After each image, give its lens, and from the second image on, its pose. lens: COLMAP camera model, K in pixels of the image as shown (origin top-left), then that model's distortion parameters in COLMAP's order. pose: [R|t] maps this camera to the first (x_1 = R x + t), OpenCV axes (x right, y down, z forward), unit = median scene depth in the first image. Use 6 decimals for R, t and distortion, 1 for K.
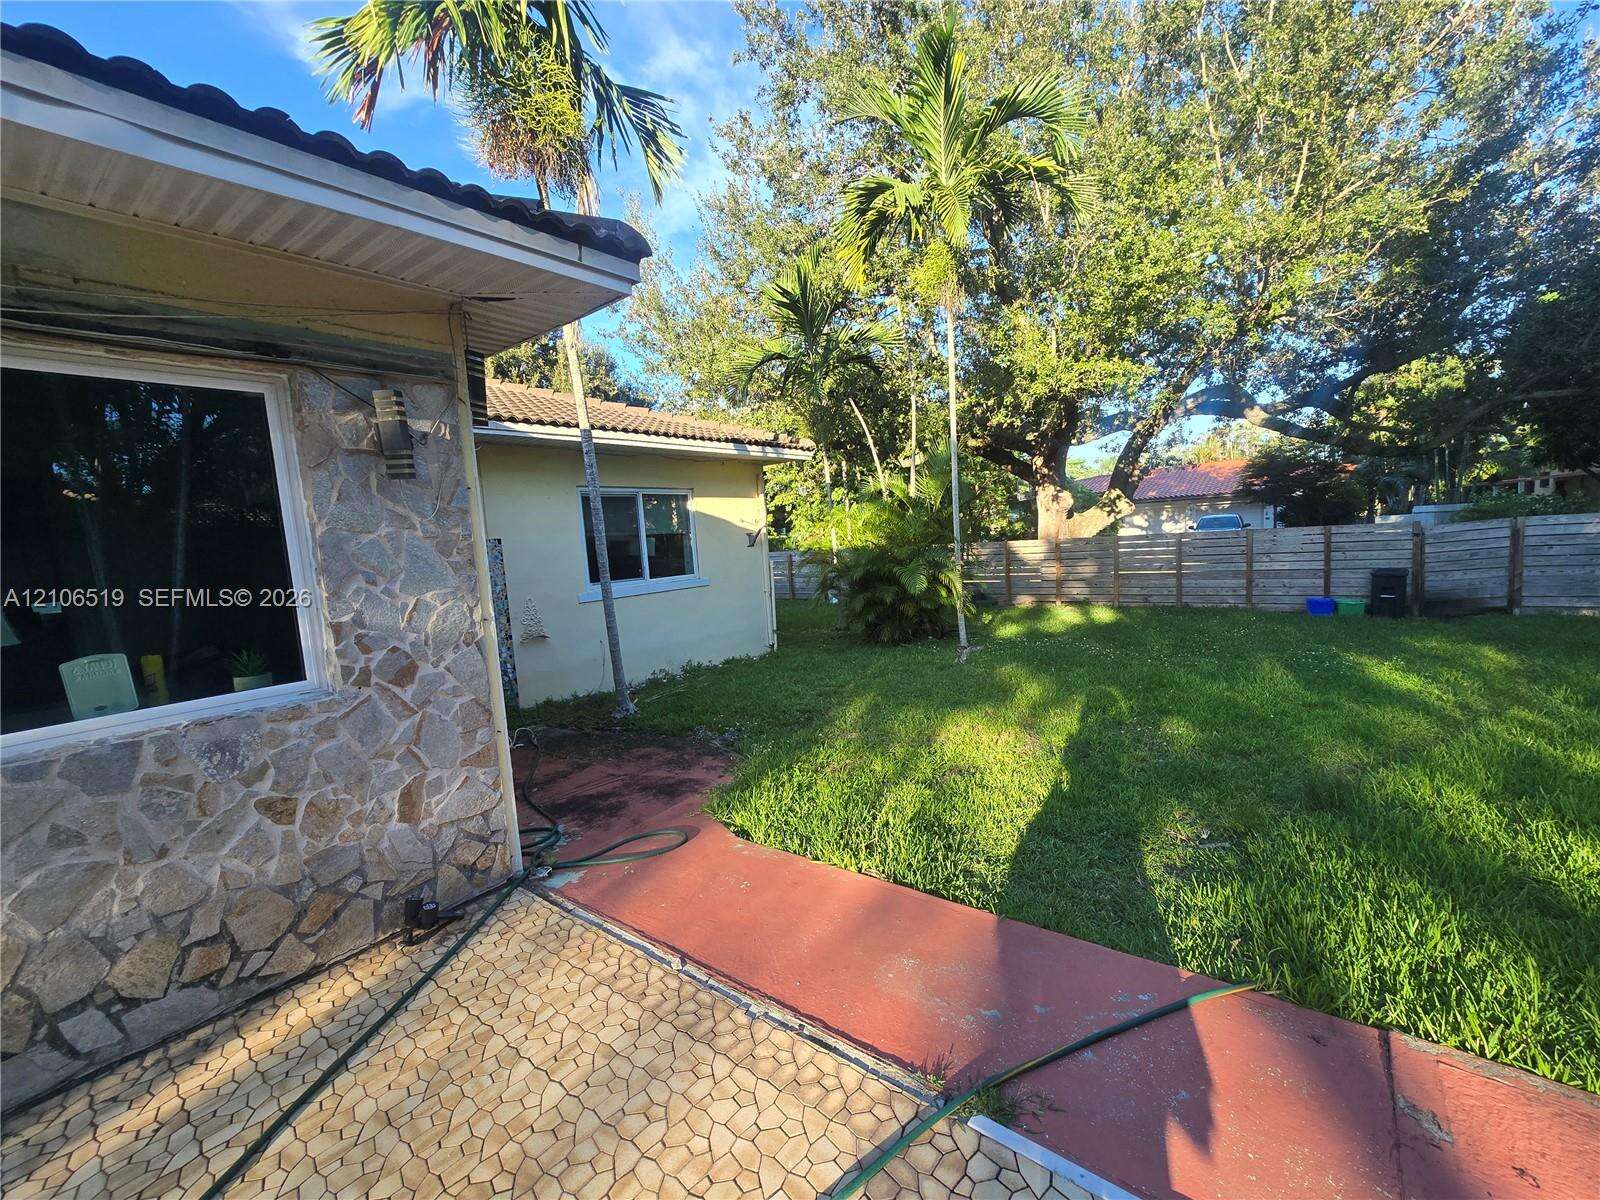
lens RADIAL K [[655.8, 0, 808.3], [0, 655.8, 603.0], [0, 0, 1]] dist [0.001086, 0.000363]
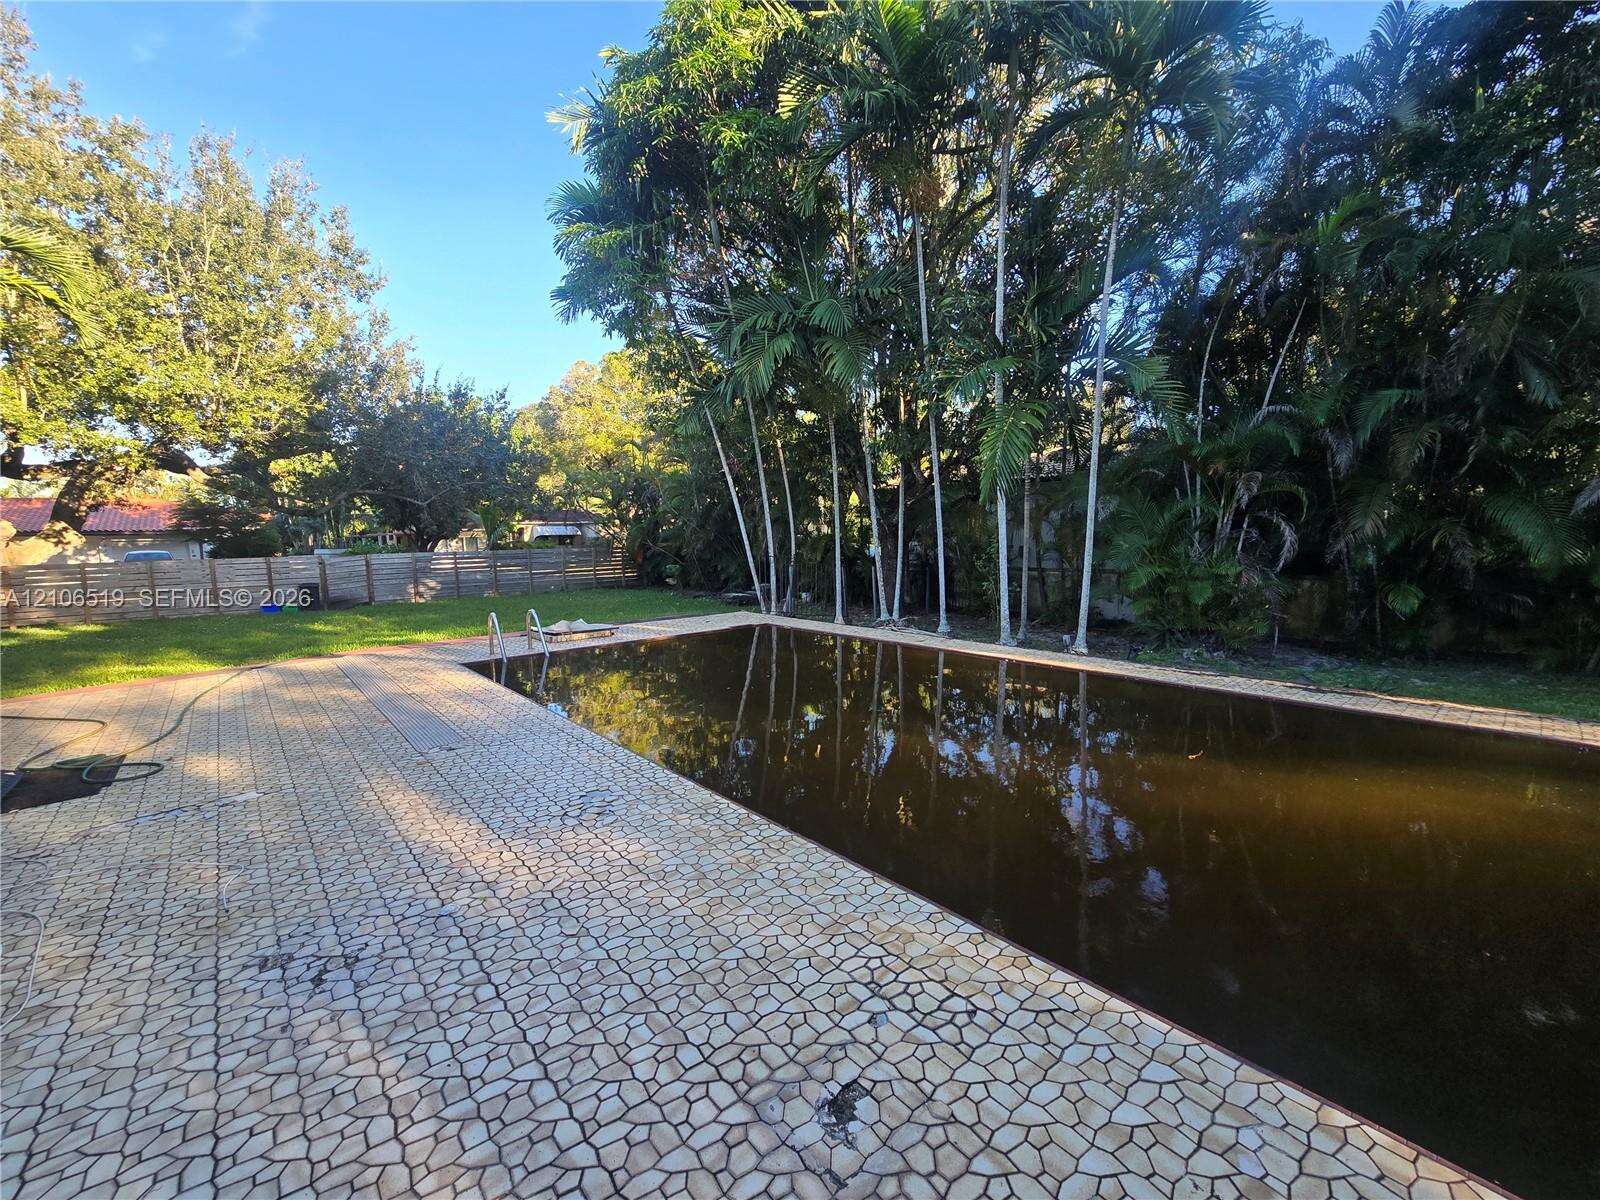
lens RADIAL K [[655.8, 0, 808.3], [0, 655.8, 603.0], [0, 0, 1]] dist [0.001086, 0.000363]
pose [[0.182664, -0.044556, 0.982165, -0.373763], [0.109621, 0.993667, 0.024690, 0.067587], [-0.977045, 0.103156, 0.186391, -0.390925]]
